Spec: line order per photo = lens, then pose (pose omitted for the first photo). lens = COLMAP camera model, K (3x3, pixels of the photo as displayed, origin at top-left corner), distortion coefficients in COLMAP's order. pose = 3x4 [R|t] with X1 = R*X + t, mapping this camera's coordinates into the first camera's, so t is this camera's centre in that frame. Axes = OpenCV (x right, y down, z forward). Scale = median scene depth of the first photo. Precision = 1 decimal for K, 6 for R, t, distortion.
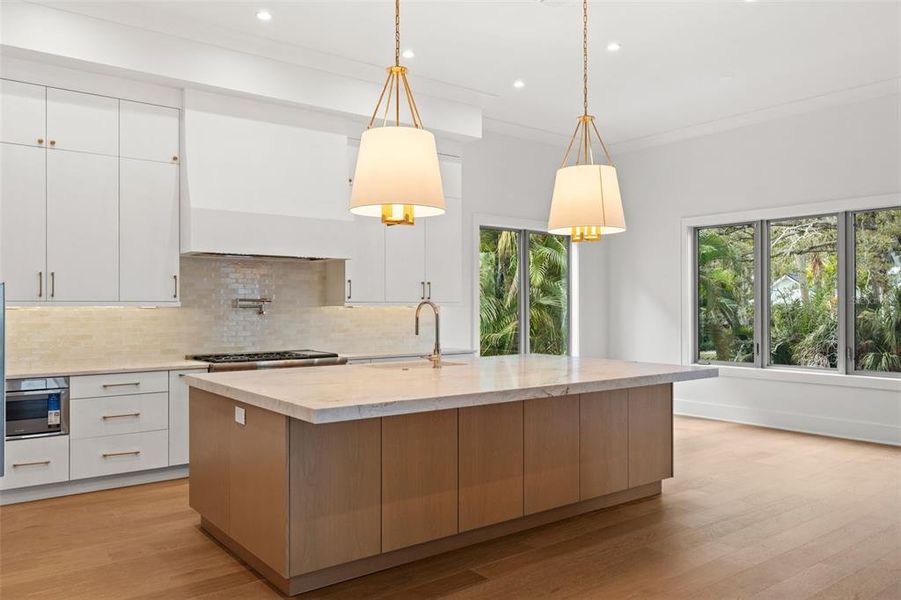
lens RADIAL K [[680.5, 0, 454.0], [0, 680.5, 301.6], [0, 0, 1]] dist [0.005741, 0.005188]
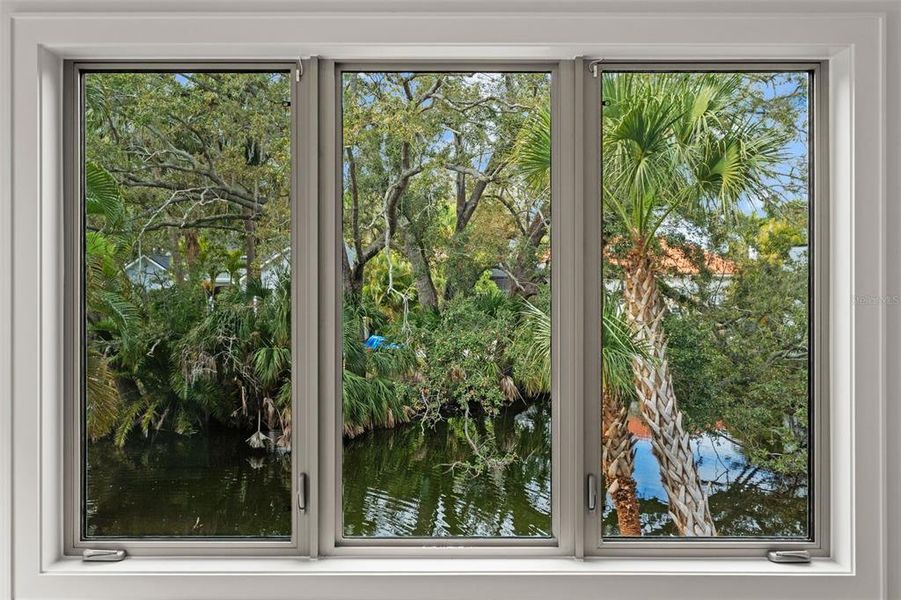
lens RADIAL K [[680.5, 0, 454.4], [0, 680.5, 283.6], [0, 0, 1]] dist [0.005741, 0.005188]
pose [[0.625680, 0.002864, 0.780075, 0.241466], [-0.004770, 0.999989, 0.000154, -0.020484], [-0.780065, -0.003817, 0.625687, 0.721504]]
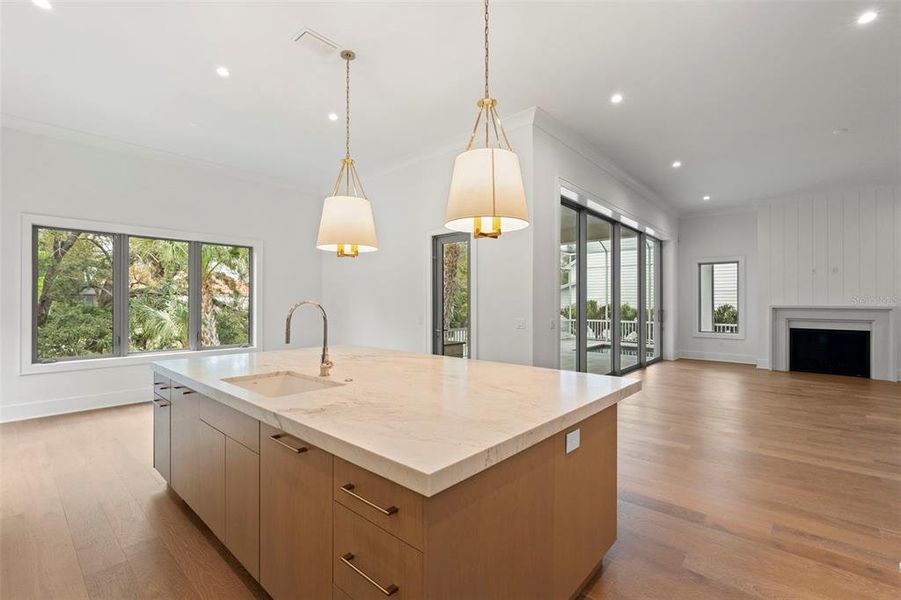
lens RADIAL K [[401.2, 0, 451.3], [0, 401.2, 299.7], [0, 0, 1]] dist [0.000701, 0.000129]
pose [[-0.159337, 0.006724, 0.987201, -0.322604], [-0.006674, 0.999947, -0.007888, -0.000952], [-0.987202, -0.007846, -0.159284, 0.506003]]
